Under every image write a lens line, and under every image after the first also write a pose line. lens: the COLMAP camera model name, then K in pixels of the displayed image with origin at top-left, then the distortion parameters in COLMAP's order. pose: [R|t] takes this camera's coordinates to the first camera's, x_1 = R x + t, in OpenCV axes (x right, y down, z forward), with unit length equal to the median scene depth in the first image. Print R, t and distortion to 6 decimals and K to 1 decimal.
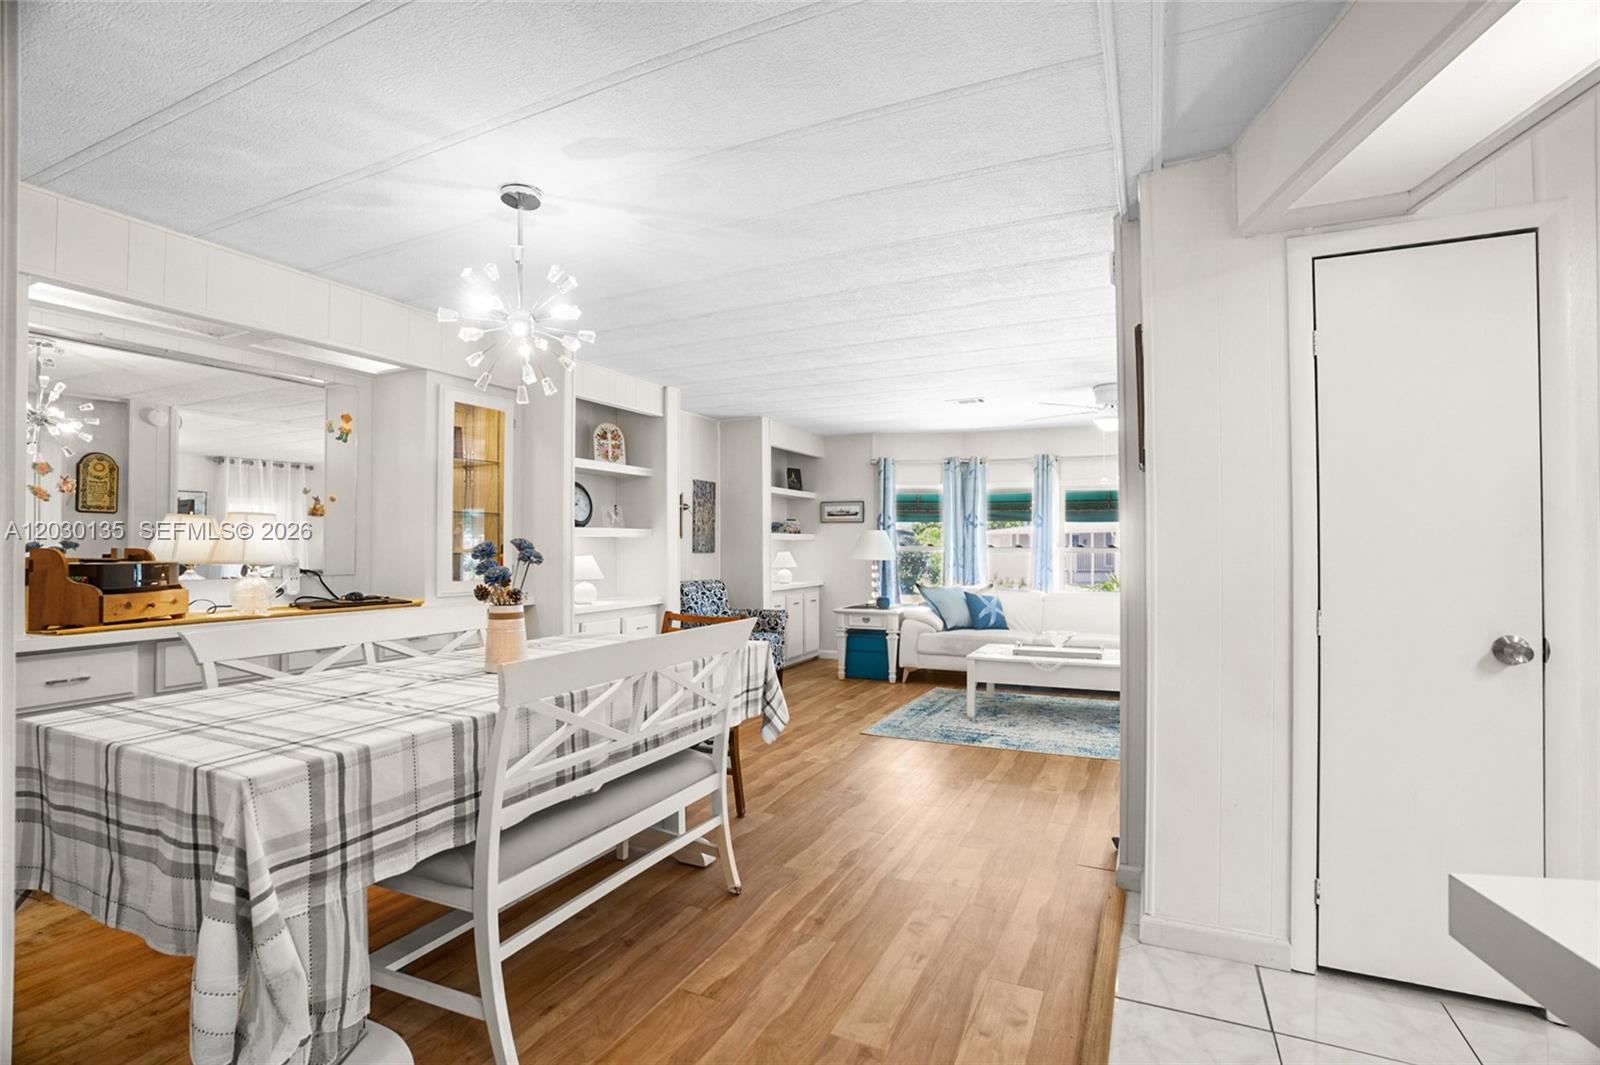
lens RADIAL K [[742.0, 0, 808.9], [0, 742.0, 528.3], [0, 0, 1]] dist [-0.072025, 0.026854]
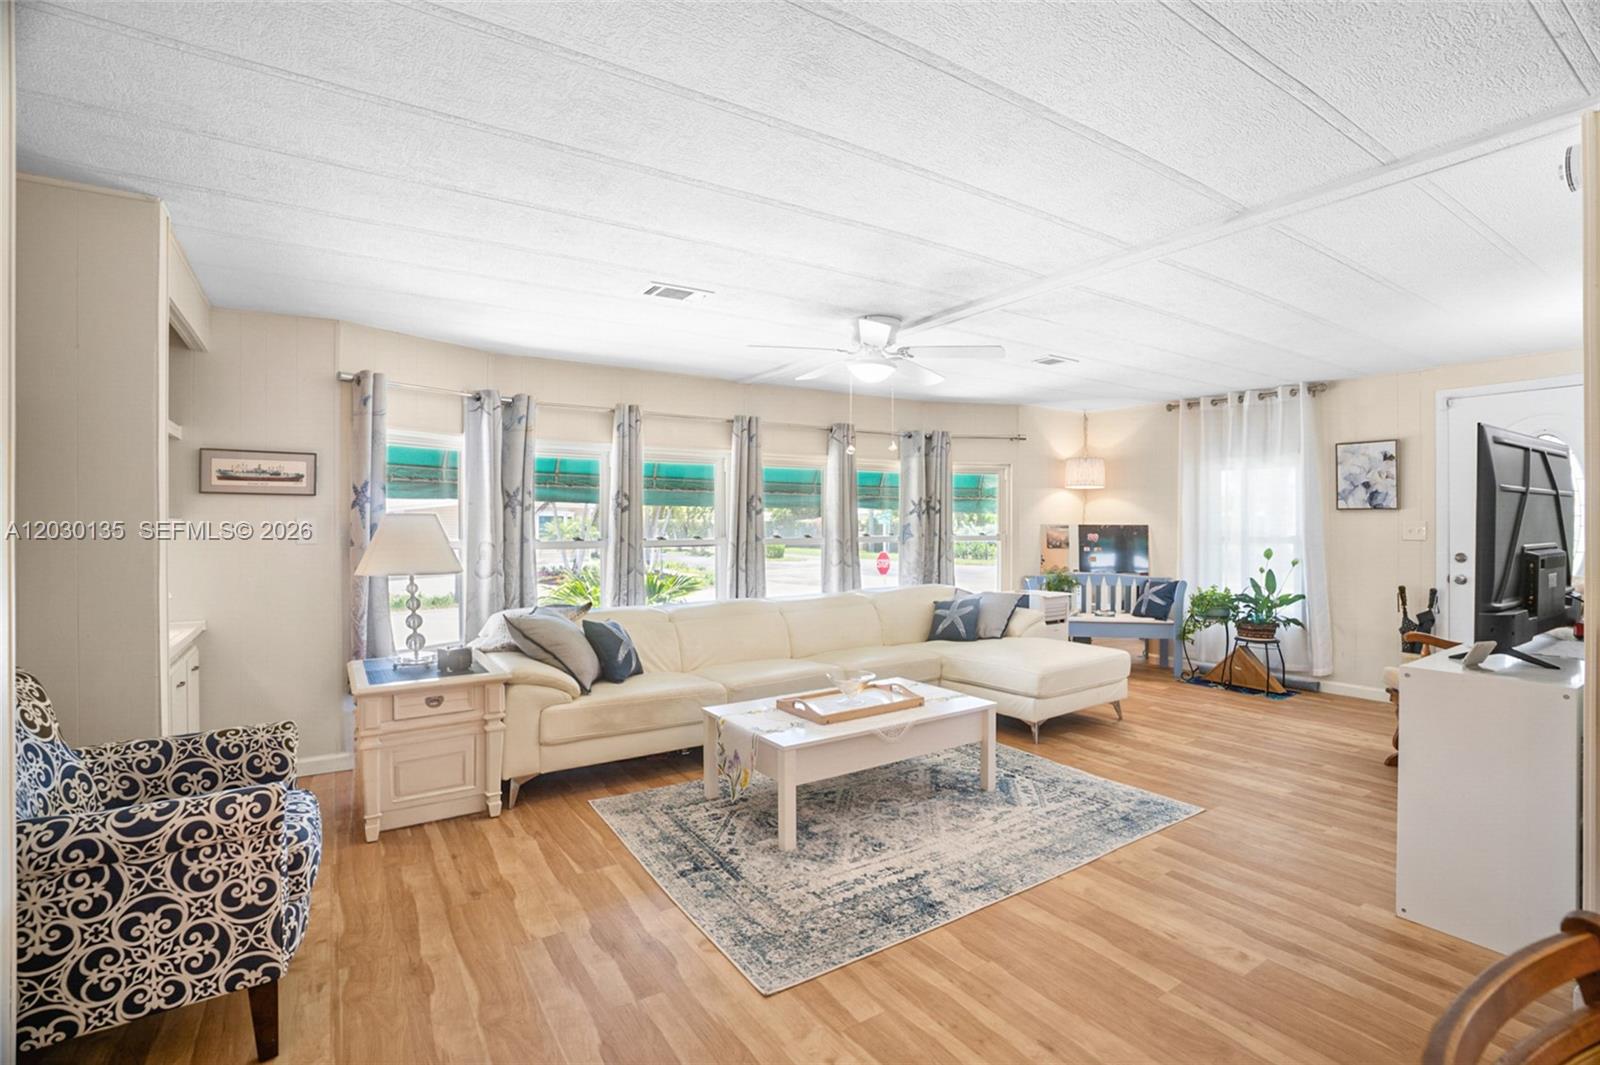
lens RADIAL K [[745.7, 0, 796.8], [0, 745.7, 542.0], [0, 0, 1]] dist [-0.087311, 0.037425]
pose [[0.528627, -0.016070, 0.848702, -0.284658], [-0.017583, 0.999399, 0.029876, 0.004294], [-0.848672, -0.030716, 0.528027, 0.806110]]
